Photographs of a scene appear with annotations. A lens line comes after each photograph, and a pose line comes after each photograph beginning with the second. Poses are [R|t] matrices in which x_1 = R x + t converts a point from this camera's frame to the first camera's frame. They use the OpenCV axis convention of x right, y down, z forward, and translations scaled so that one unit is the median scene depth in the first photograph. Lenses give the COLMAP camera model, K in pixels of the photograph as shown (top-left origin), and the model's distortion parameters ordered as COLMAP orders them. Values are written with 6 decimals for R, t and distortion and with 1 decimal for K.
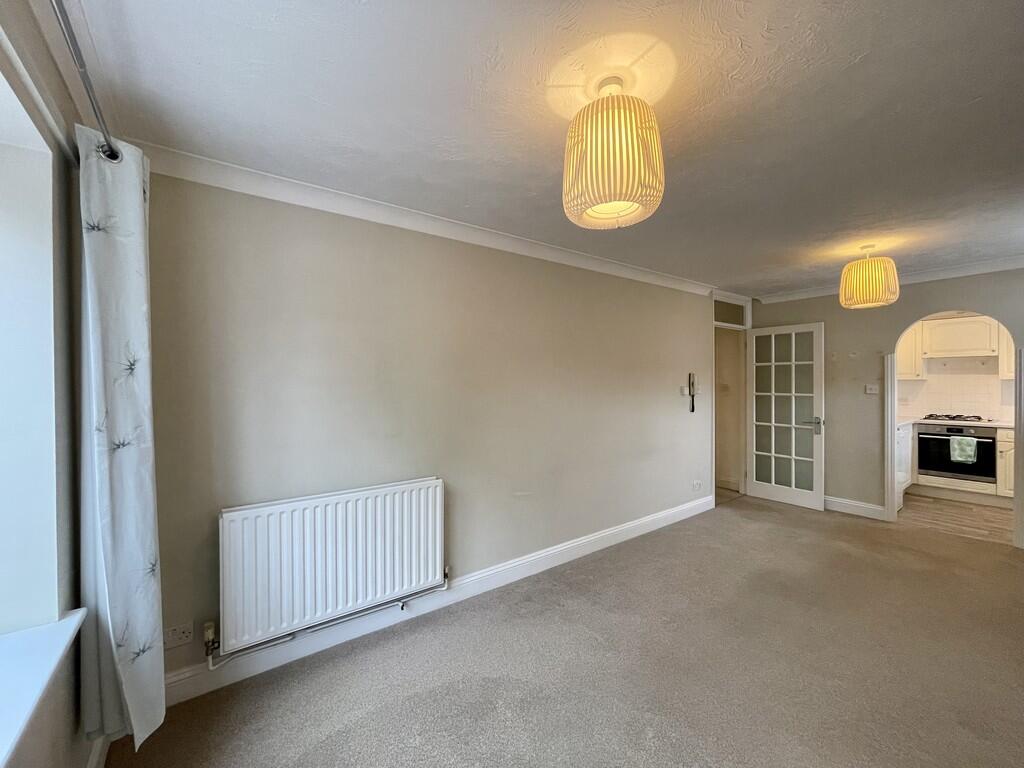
lens RADIAL K [[419.2, 0, 504.4], [0, 419.2, 384.8], [0, 0, 1]] dist [0.003193, 0.000476]
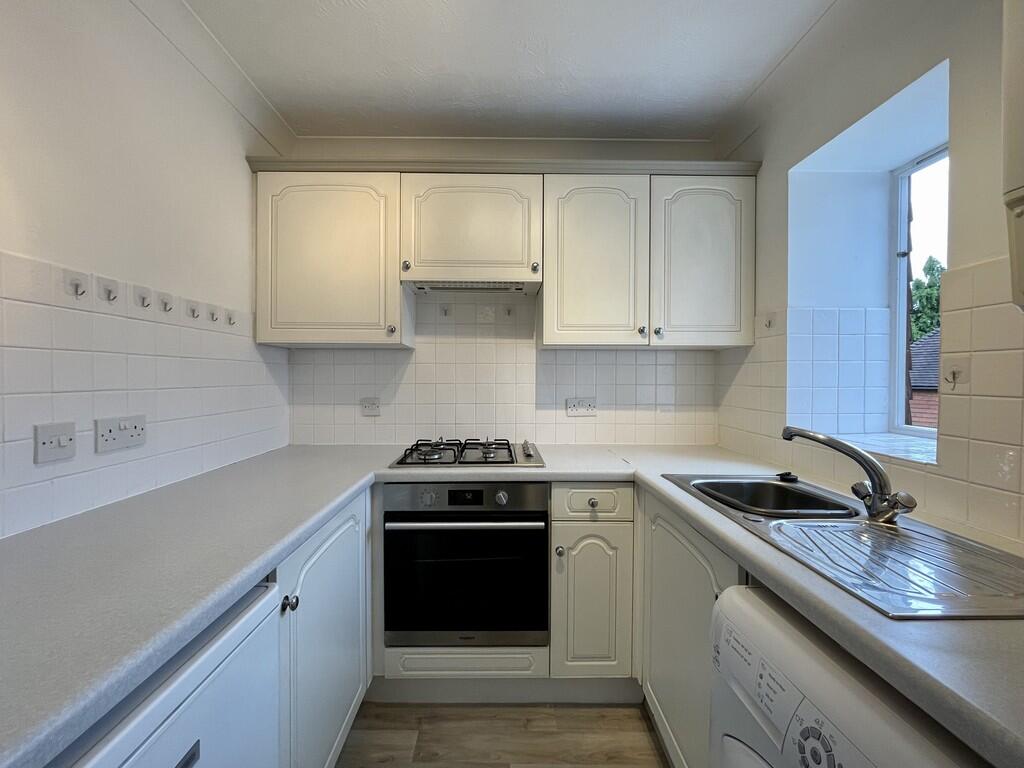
lens RADIAL K [[419.2, 0, 504.4], [0, 419.2, 384.8], [0, 0, 1]] dist [0.003193, 0.000476]
pose [[0.585117, -0.003530, 0.810941, 0.749254], [-0.002361, 0.999979, 0.006057, 0.018703], [-0.810945, -0.005458, 0.585097, 0.715442]]
